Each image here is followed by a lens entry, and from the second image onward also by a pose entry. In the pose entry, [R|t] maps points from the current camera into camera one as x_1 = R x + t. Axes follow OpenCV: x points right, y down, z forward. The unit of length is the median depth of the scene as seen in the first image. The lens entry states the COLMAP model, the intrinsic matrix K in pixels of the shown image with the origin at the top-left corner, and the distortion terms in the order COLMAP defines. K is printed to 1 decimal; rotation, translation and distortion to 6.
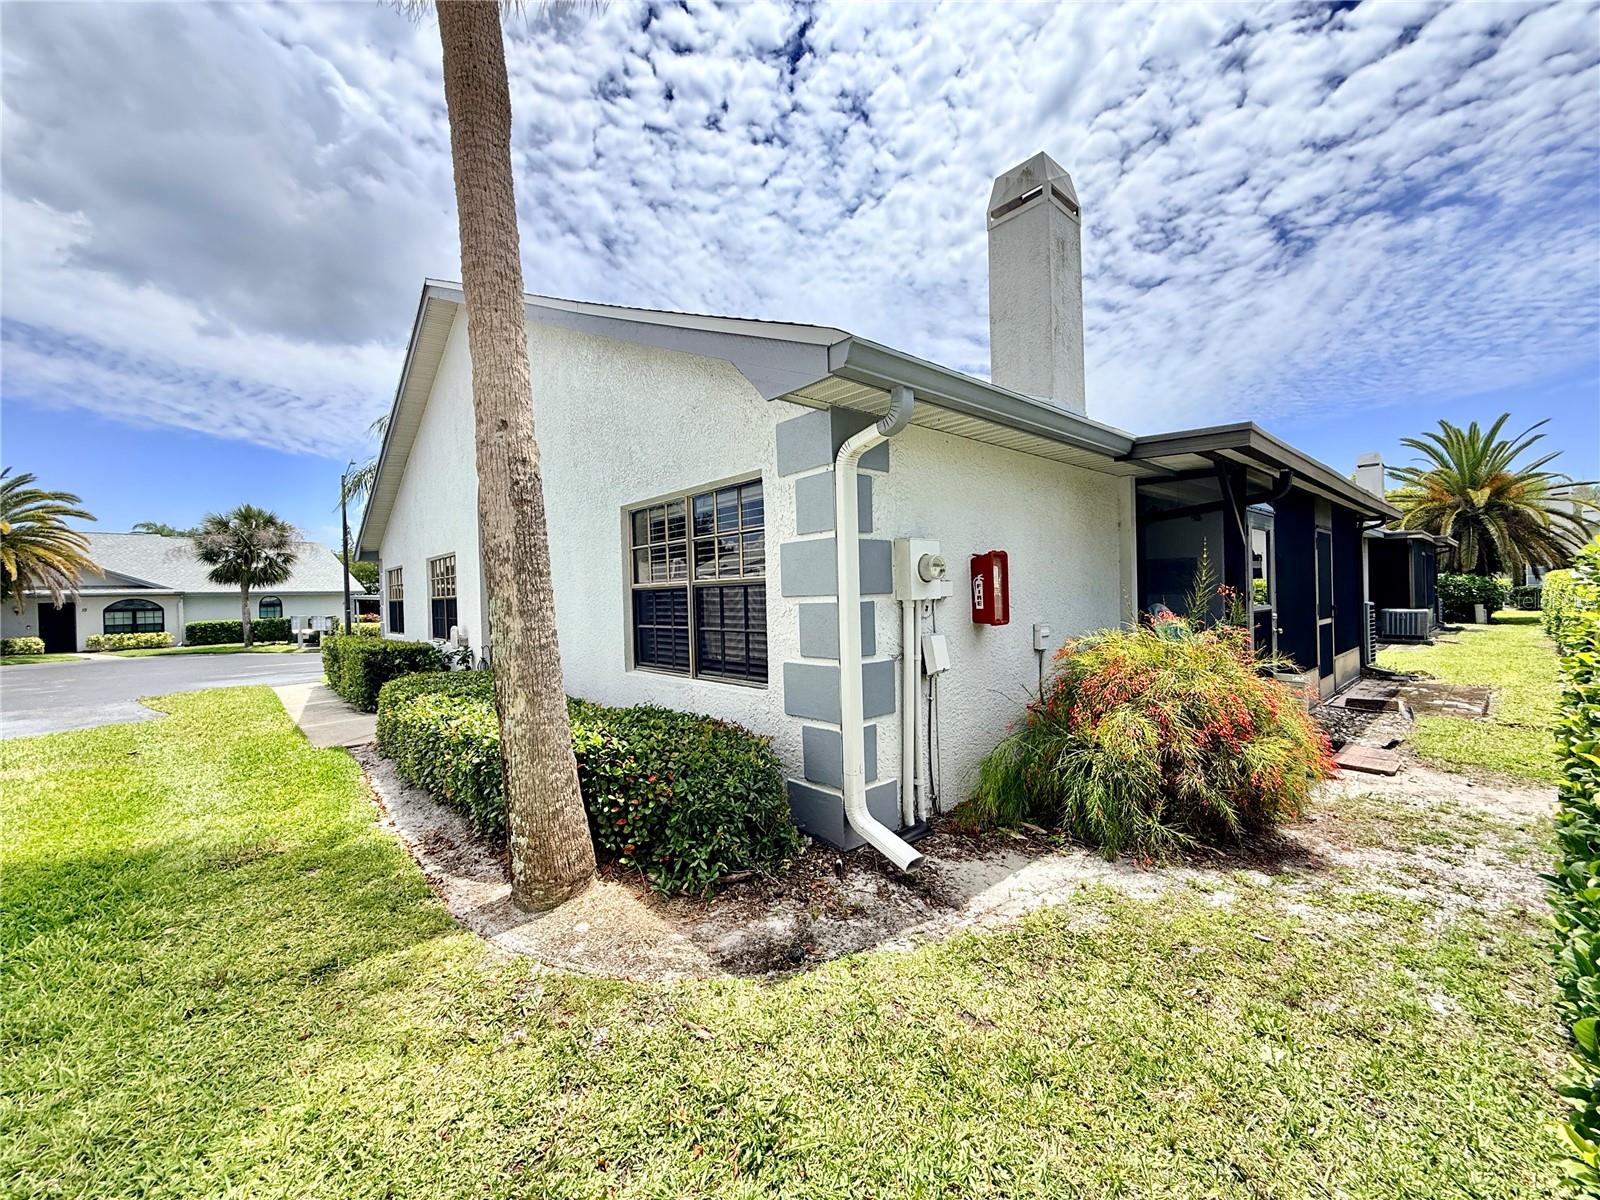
lens RADIAL K [[638.0, 0, 808.1], [0, 638.0, 595.9], [0, 0, 1]] dist [0.002185, -0.001125]
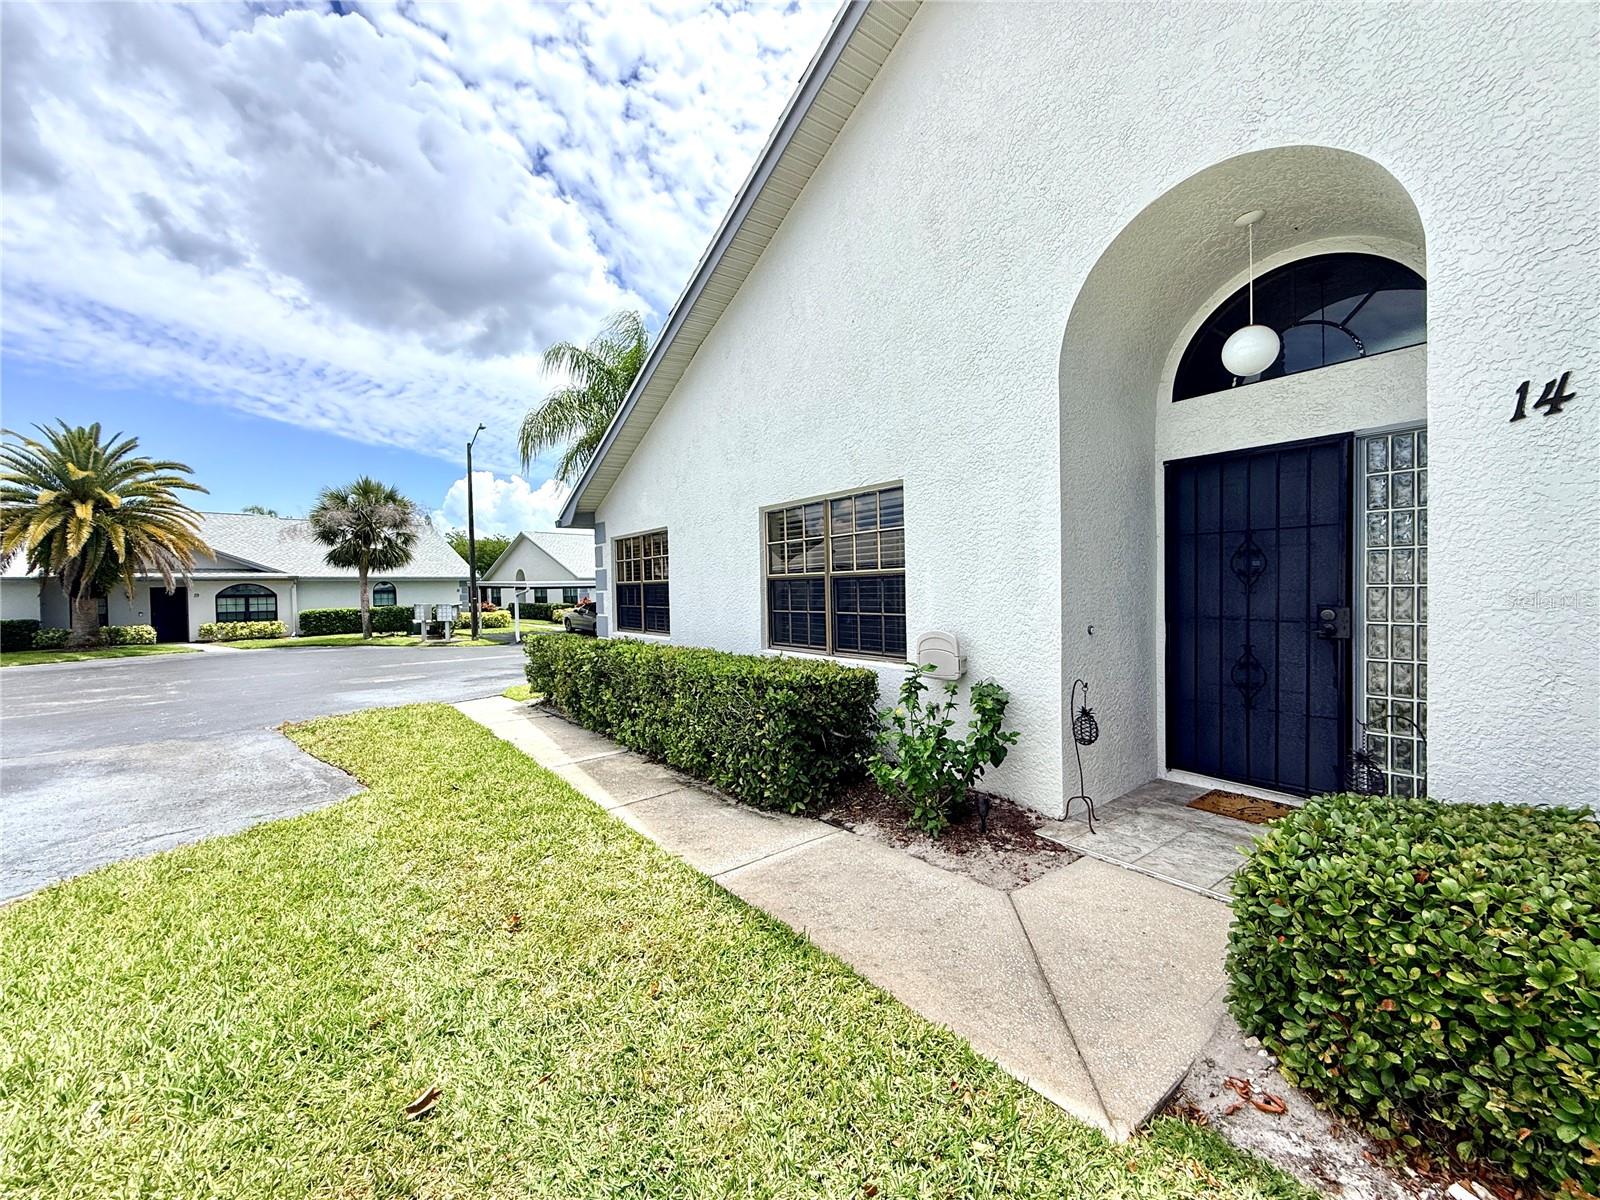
lens RADIAL K [[638.0, 0, 802.7], [0, 638.0, 603.5], [0, 0, 1]] dist [0.002185, -0.001125]
pose [[0.997183, 0.008461, -0.074533, -0.205785], [-0.006733, 0.999703, 0.023409, 0.006241], [0.074709, -0.022841, 0.996944, 0.159362]]
